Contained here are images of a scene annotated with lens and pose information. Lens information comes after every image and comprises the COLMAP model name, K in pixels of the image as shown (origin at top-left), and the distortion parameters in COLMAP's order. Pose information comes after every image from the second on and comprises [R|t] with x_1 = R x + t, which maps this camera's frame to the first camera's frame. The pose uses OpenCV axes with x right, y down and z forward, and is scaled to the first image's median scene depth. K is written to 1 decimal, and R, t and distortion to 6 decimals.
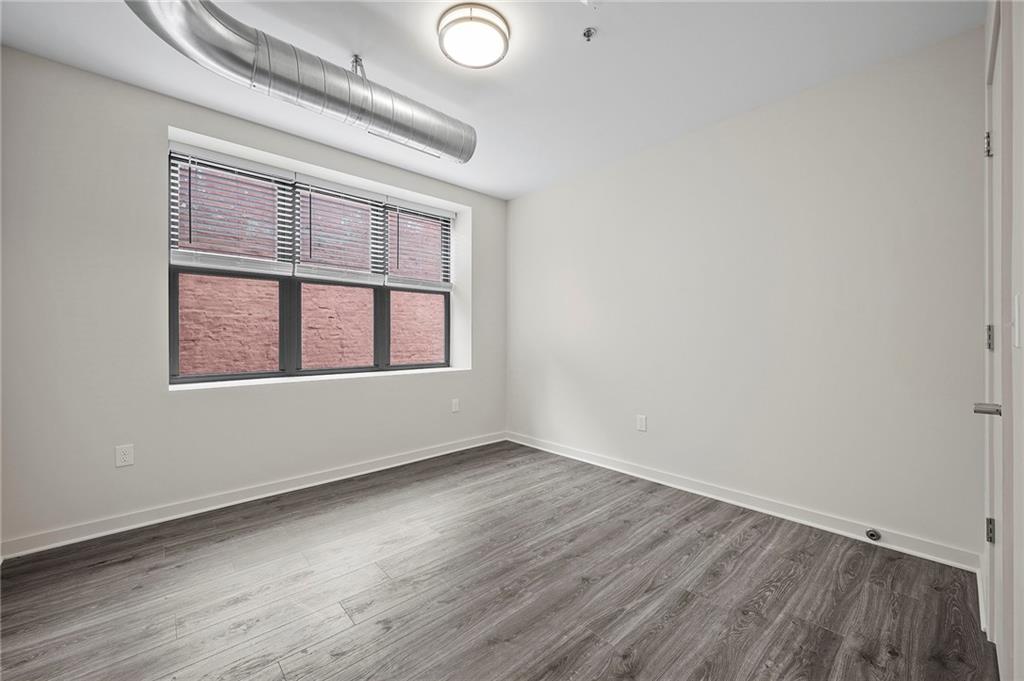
lens RADIAL K [[404.6, 0, 512.0], [0, 404.6, 340.5], [0, 0, 1]] dist [0.000660, 0.000077]
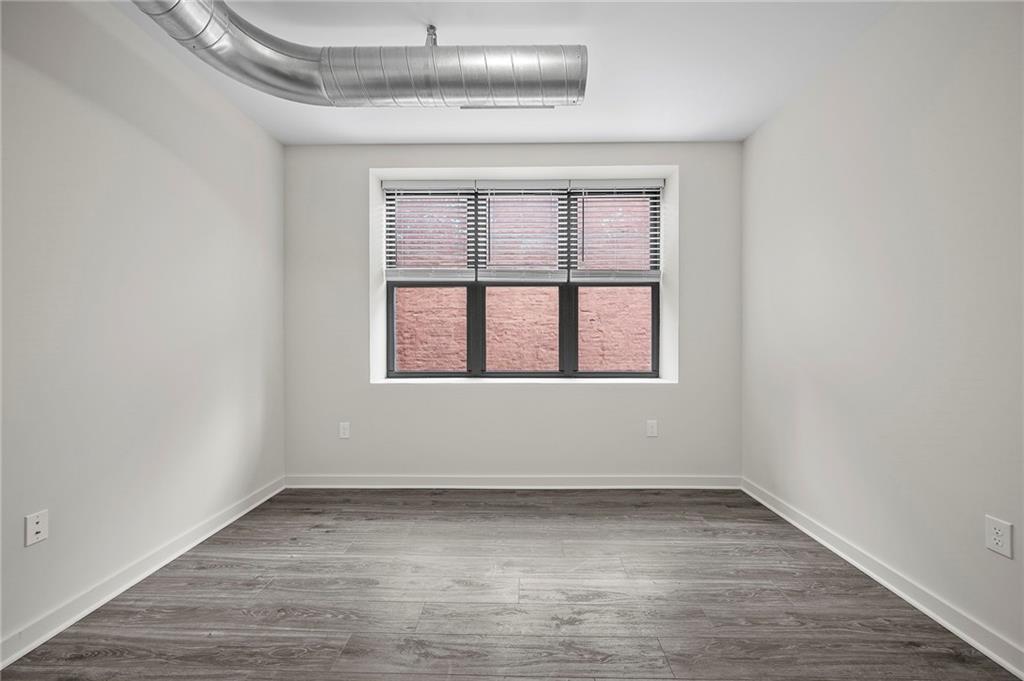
lens RADIAL K [[403.3, 0, 512.0], [0, 403.3, 340.5], [0, 0, 1]] dist [-0.000040, -0.000166]
pose [[0.720926, 0.001332, -0.693011, 0.242414], [-0.005787, 0.999975, -0.004098, -0.002234], [0.692988, 0.006965, 0.720916, 0.318153]]
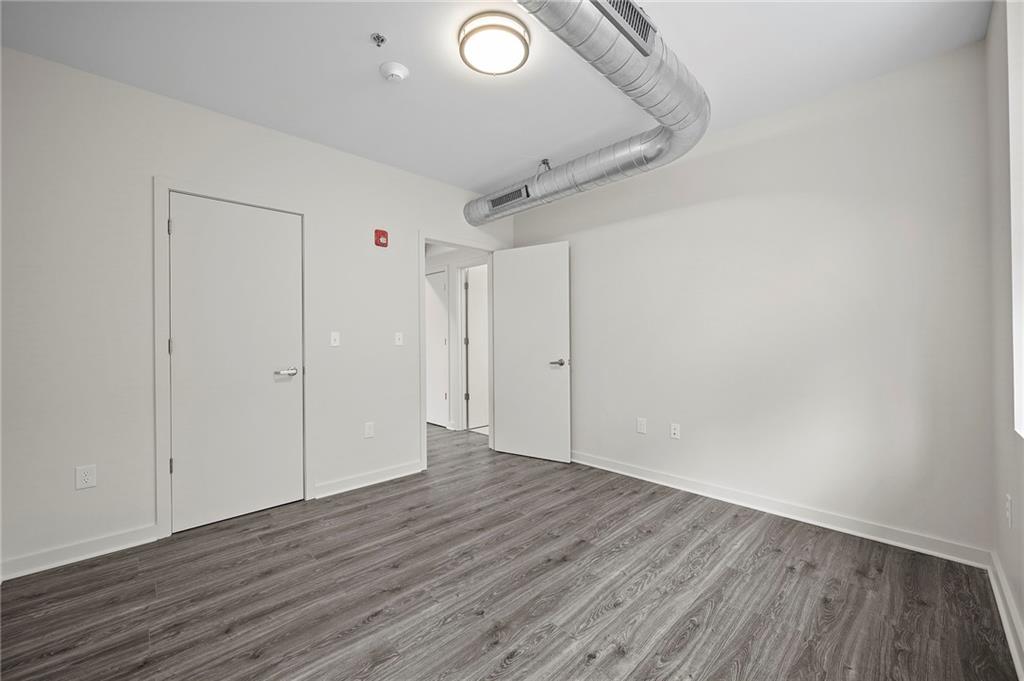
lens RADIAL K [[404.6, 0, 512.0], [0, 404.6, 340.5], [0, 0, 1]] dist [0.000660, 0.000077]
pose [[-0.999677, 0.009983, -0.023377, -0.066663], [0.009691, 0.999874, 0.012549, -0.017750], [0.023499, 0.012318, -0.999648, 1.223226]]
